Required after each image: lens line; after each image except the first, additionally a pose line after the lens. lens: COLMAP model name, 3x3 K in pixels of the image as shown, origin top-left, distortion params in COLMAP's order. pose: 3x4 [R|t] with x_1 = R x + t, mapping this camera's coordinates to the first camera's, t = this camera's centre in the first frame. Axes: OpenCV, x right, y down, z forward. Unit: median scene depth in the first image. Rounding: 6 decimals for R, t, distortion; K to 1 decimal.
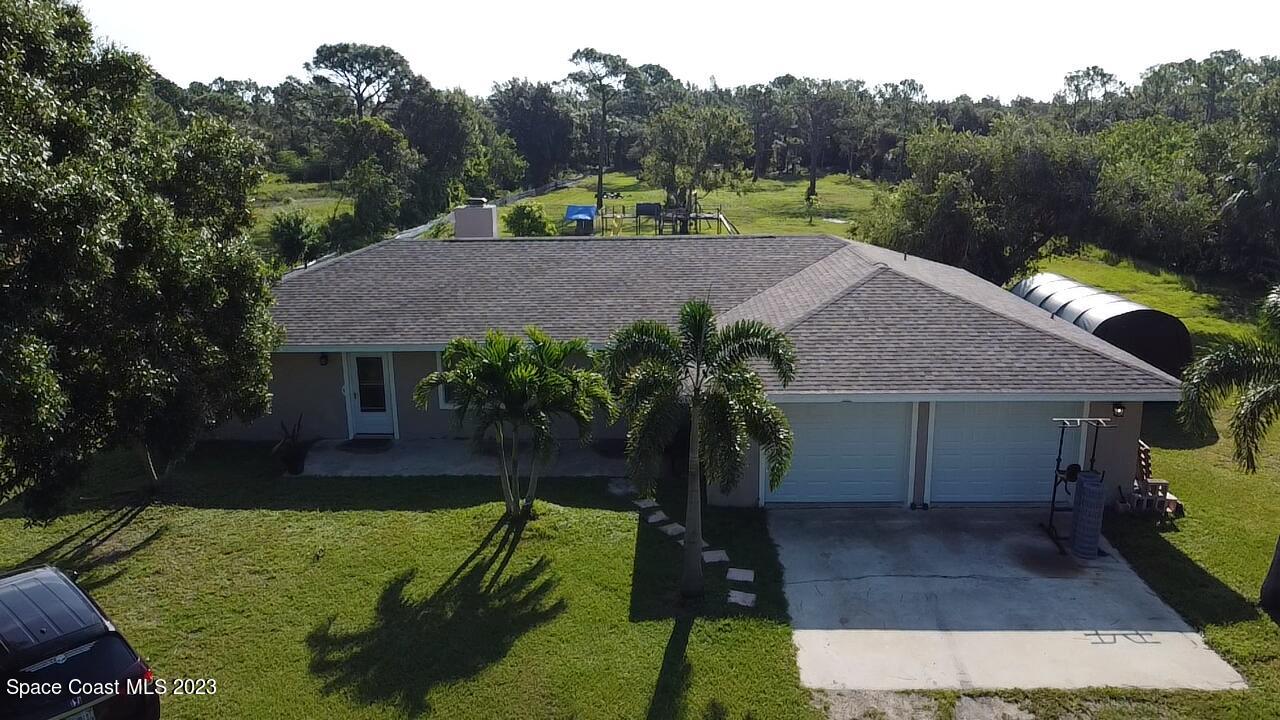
lens RADIAL K [[977.5, 0, 634.8], [0, 977.5, 353.9], [0, 0, 1]] dist [-0.004511, 0.008185]
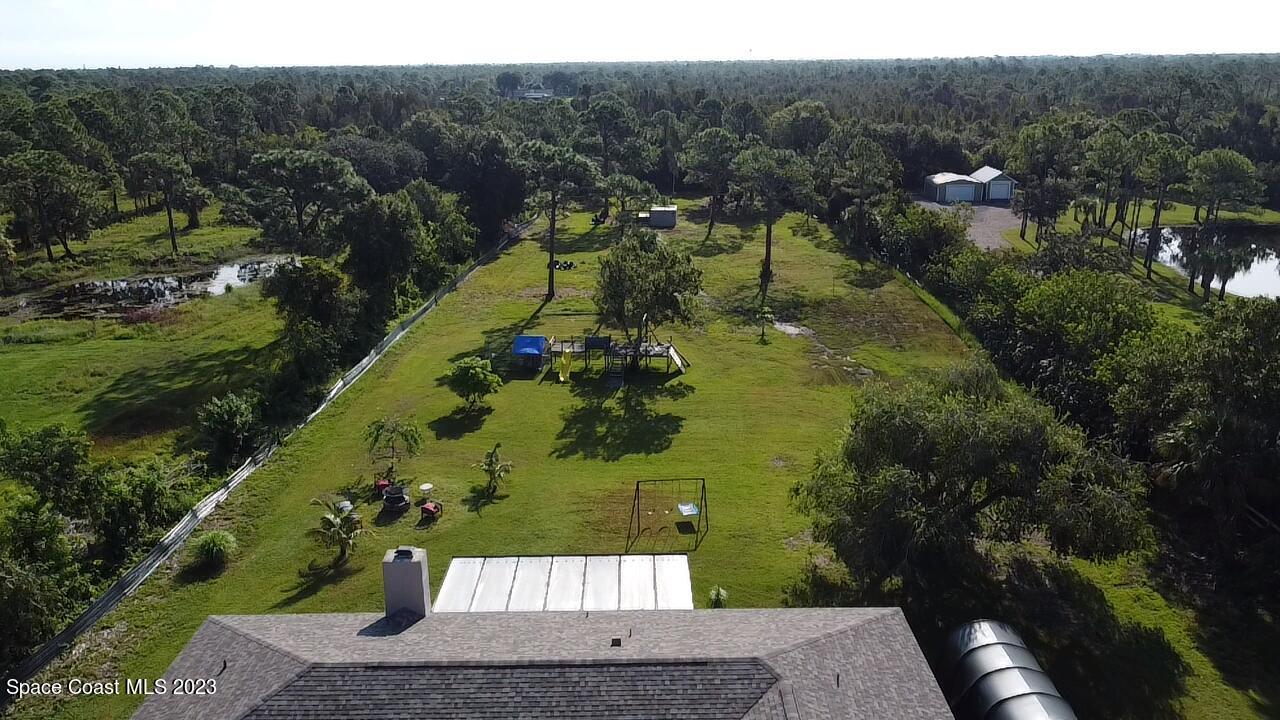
lens RADIAL K [[977.5, 0, 635.4], [0, 977.5, 357.1], [0, 0, 1]] dist [-0.004511, 0.008185]
pose [[0.999271, -0.008448, 0.037227, 0.029011], [0.006179, 0.998141, 0.060640, -0.369283], [-0.037670, -0.060366, 0.997465, 0.033267]]
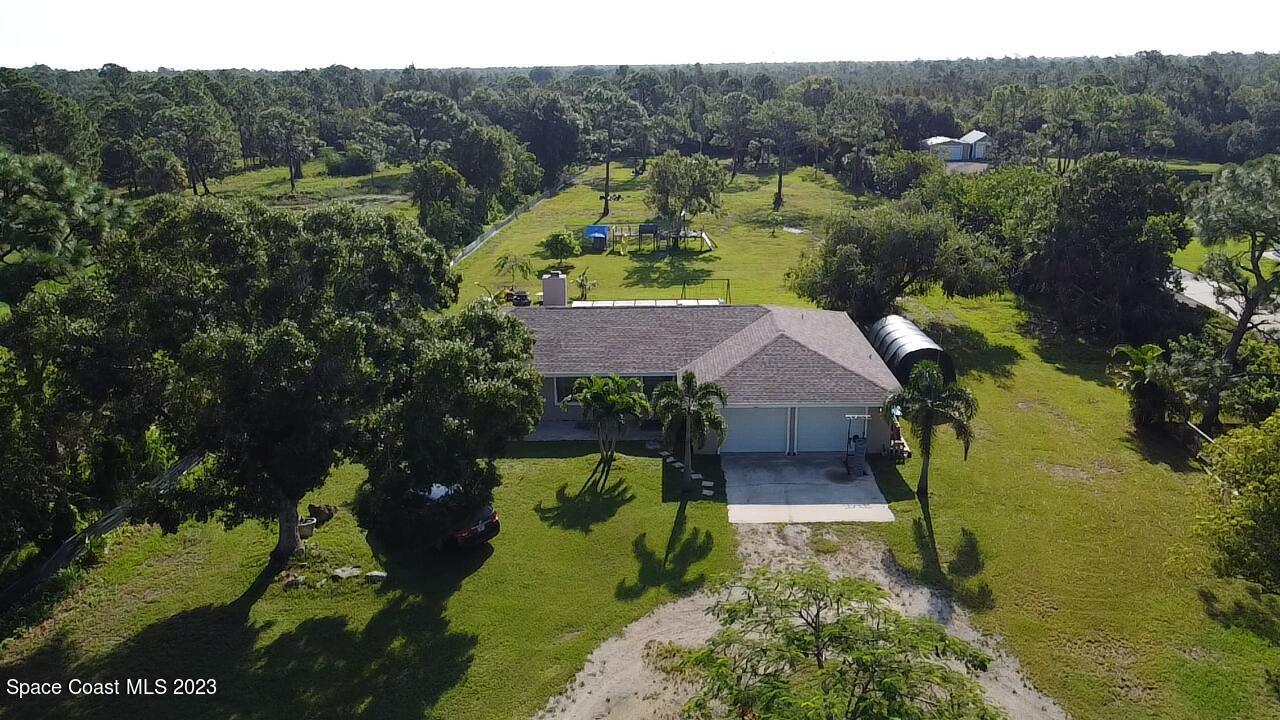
lens RADIAL K [[977.5, 0, 638.8], [0, 977.5, 353.6], [0, 0, 1]] dist [-0.004511, 0.008185]
pose [[0.999825, -0.006243, 0.017663, -0.044745], [0.005285, 0.998540, 0.053767, -0.098867], [-0.017973, -0.053664, 0.998397, -0.613269]]
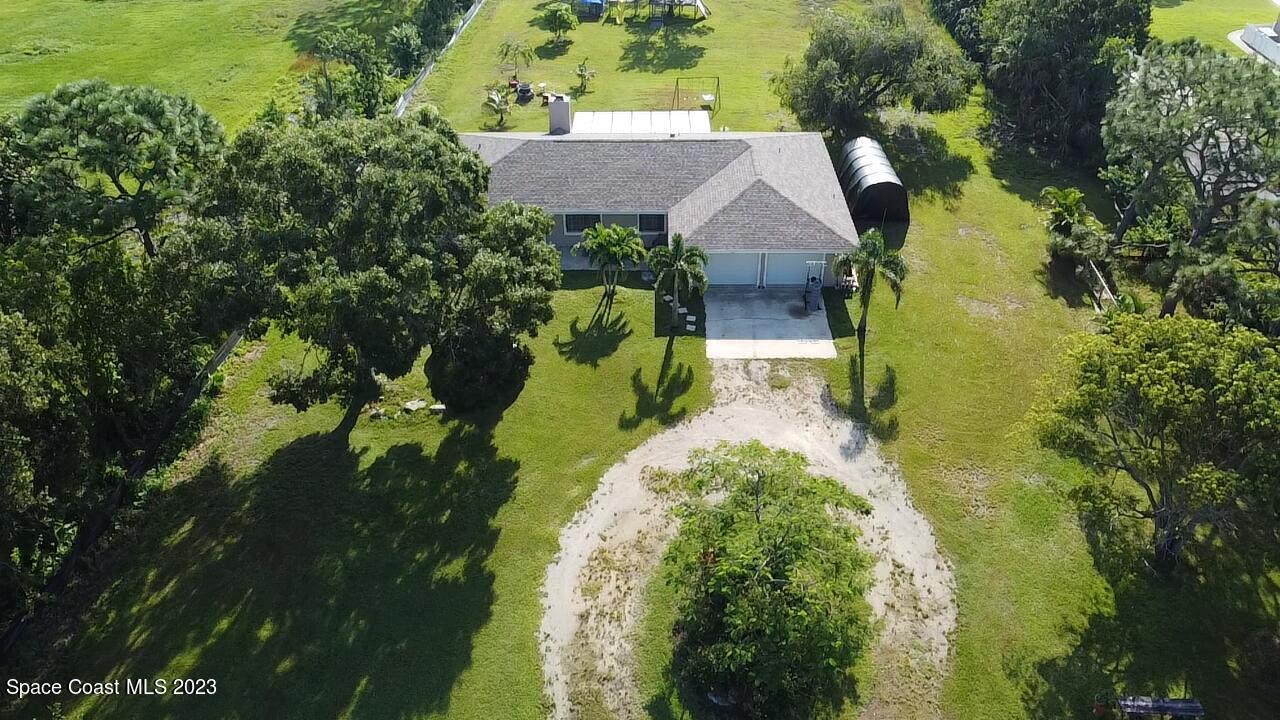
lens RADIAL K [[977.5, 0, 638.8], [0, 977.5, 355.7], [0, 0, 1]] dist [-0.004511, 0.008185]
pose [[0.999690, -0.008095, 0.023564, -0.054649], [-0.001133, 0.930004, 0.367549, -0.345101], [-0.024890, -0.367461, 0.929706, -0.811786]]
